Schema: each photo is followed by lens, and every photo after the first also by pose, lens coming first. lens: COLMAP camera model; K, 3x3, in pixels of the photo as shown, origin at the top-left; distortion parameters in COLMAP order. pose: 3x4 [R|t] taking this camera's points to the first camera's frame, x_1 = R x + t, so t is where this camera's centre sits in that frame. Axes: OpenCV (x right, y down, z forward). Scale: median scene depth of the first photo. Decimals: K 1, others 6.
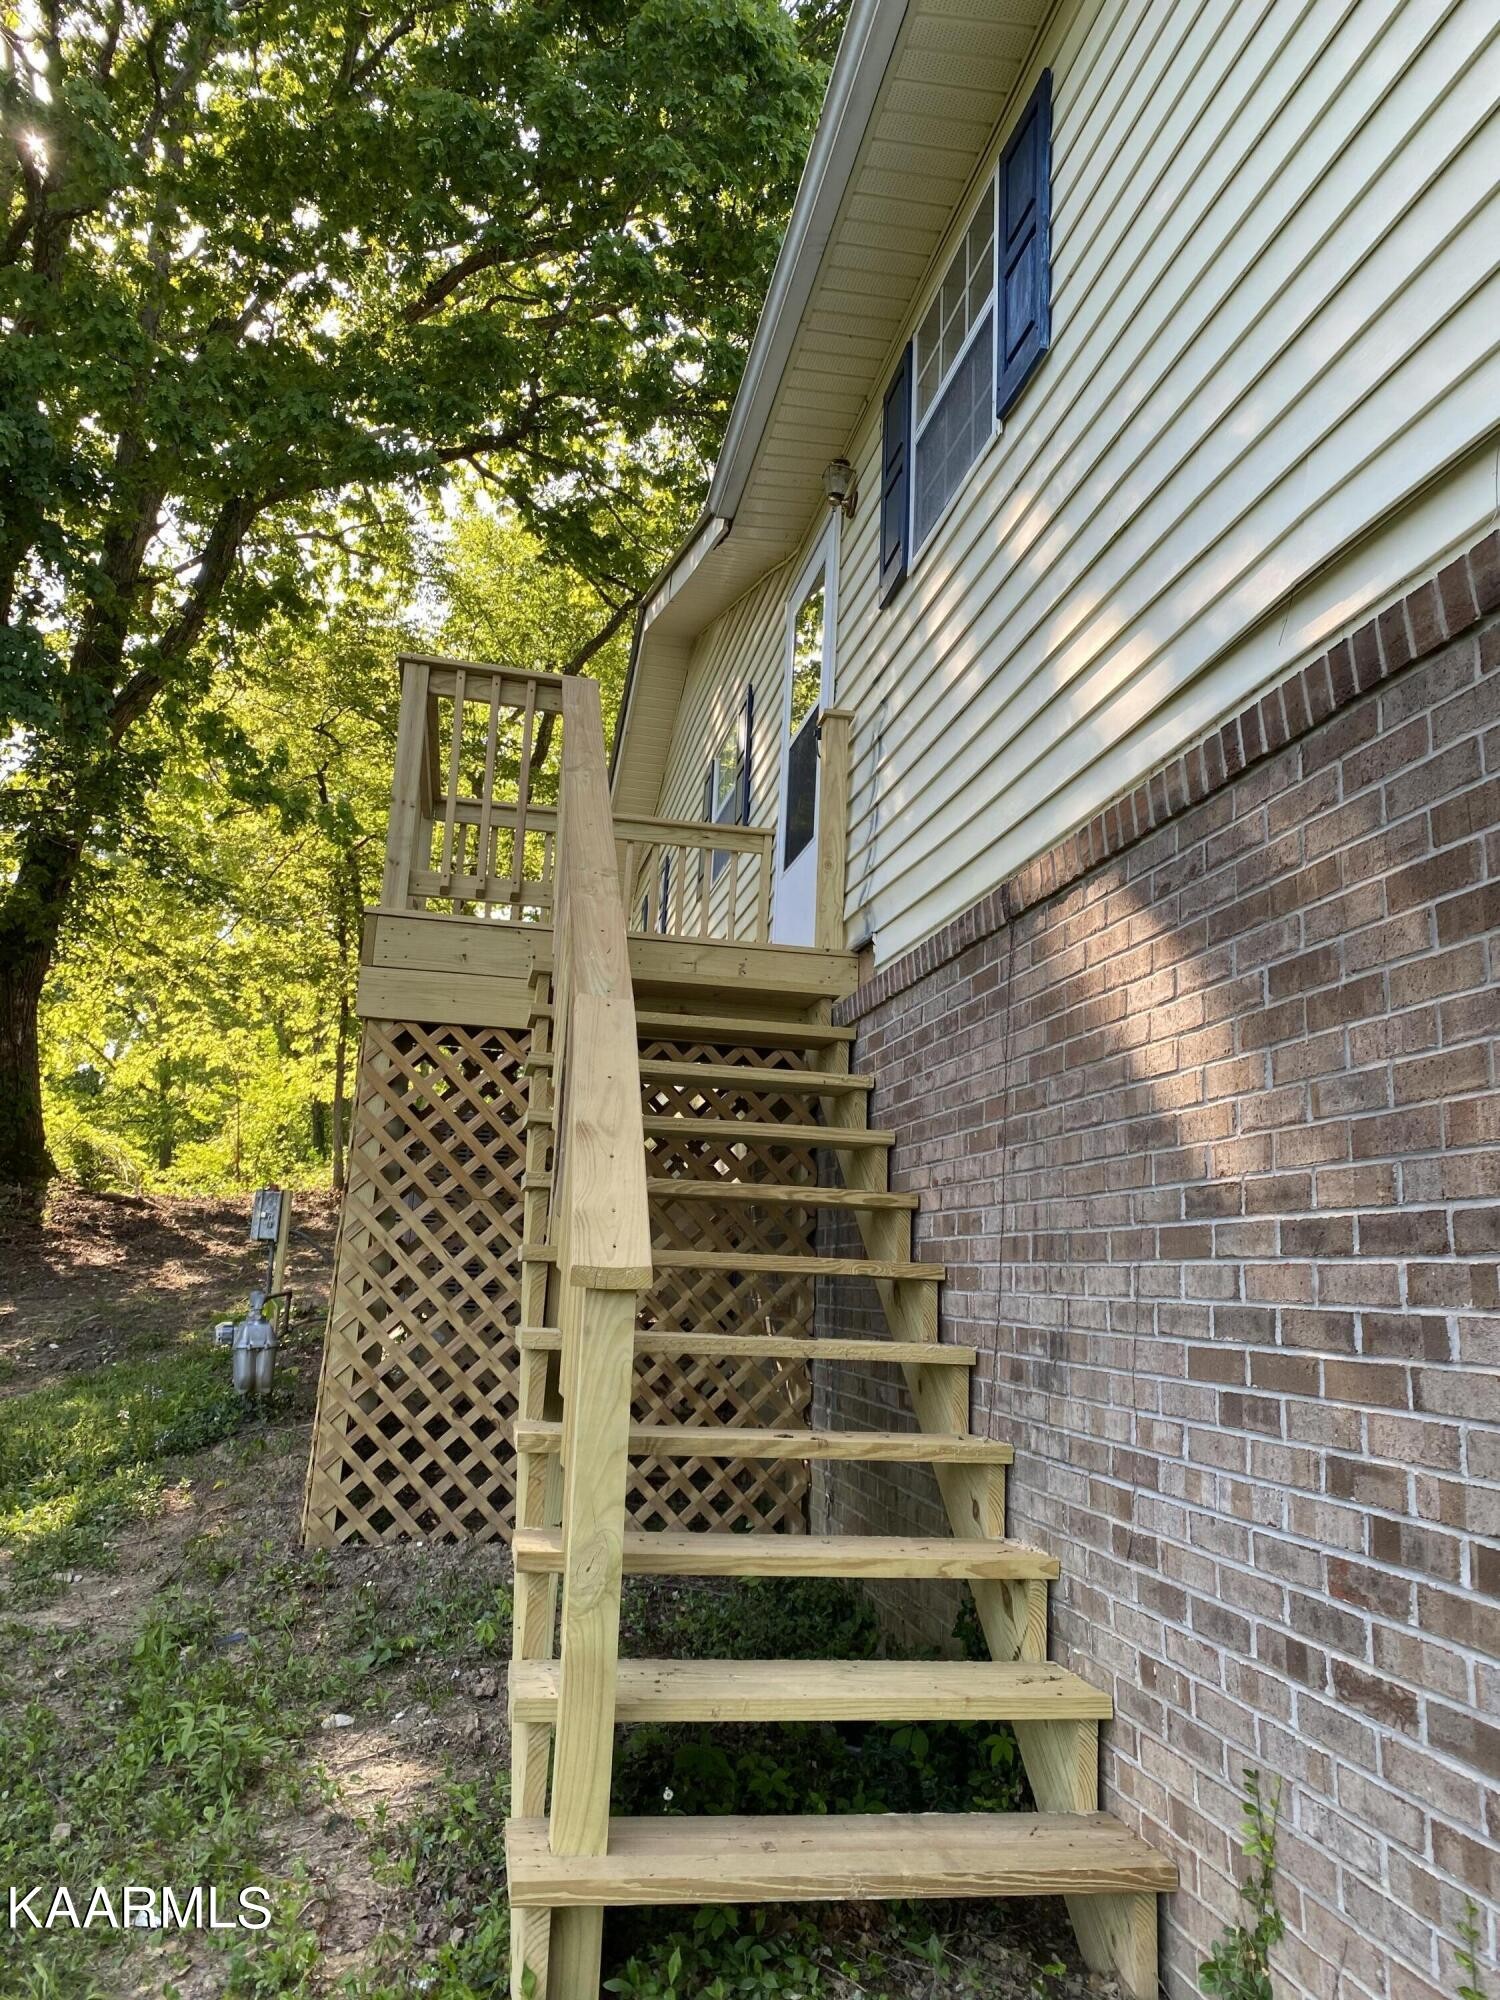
lens RADIAL K [[1549.4, 0, 746.8], [0, 1549.4, 958.5], [0, 0, 1]] dist [0.010519, 0.013647]
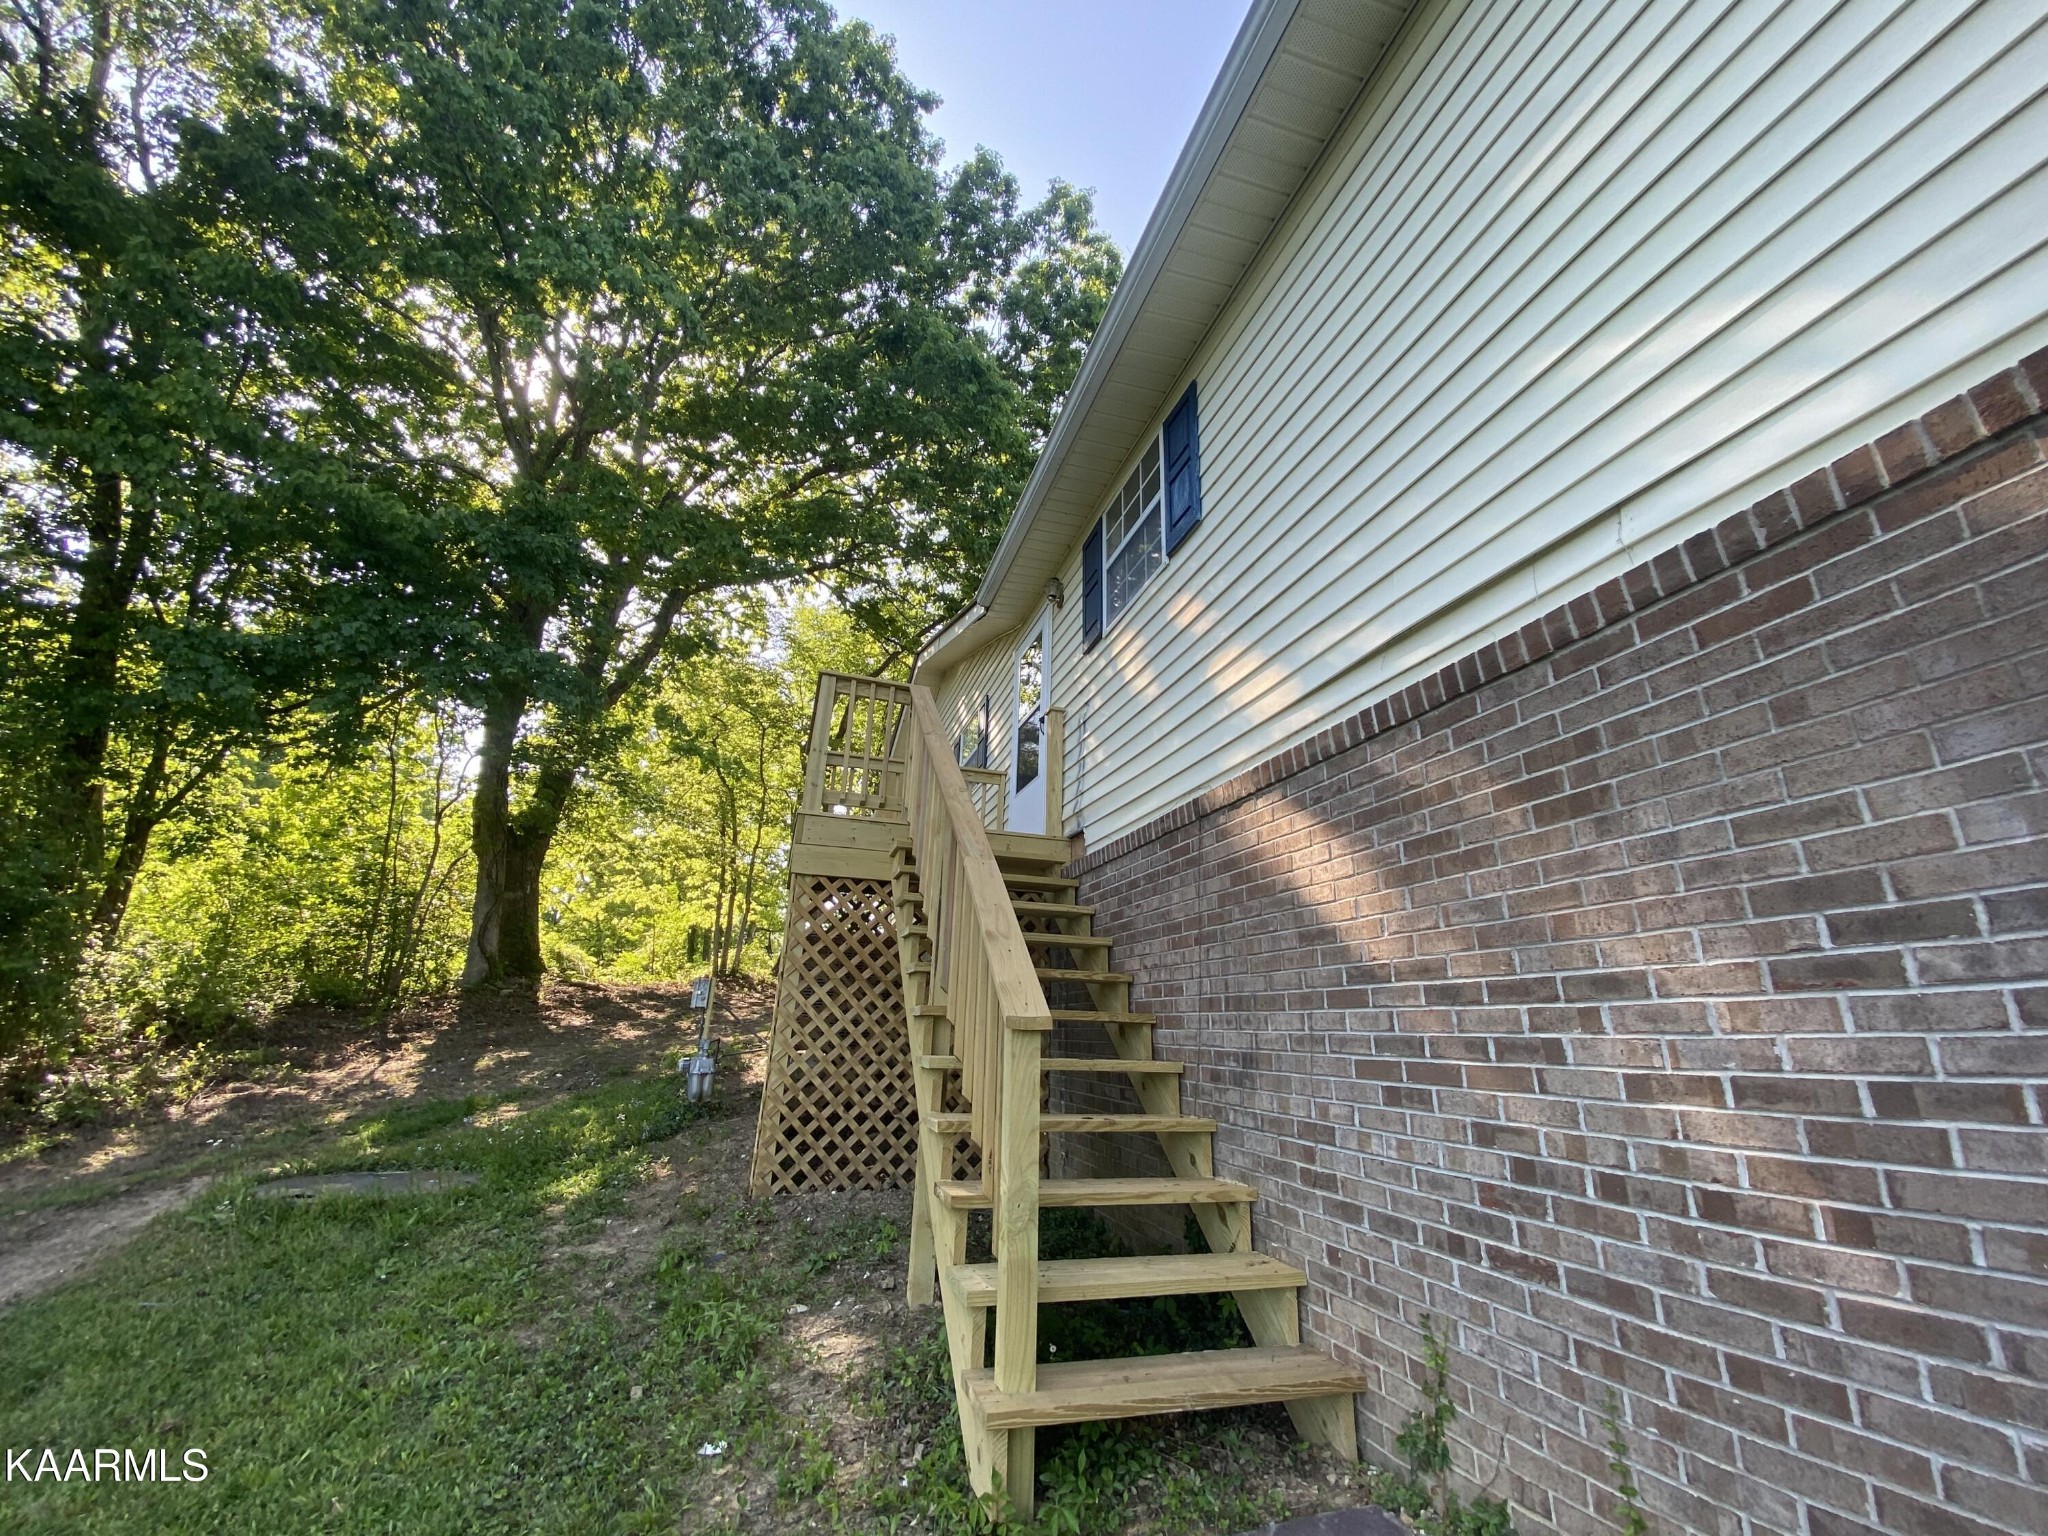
lens RADIAL K [[831.5, 0, 1028.8], [0, 831.5, 764.2], [0, 0, 1]] dist [0.030684, -0.024707]
pose [[0.992936, 0.022583, 0.116482, -0.126999], [-0.010551, 0.994636, -0.102898, 0.012236], [-0.118181, 0.100942, 0.987848, 0.047097]]
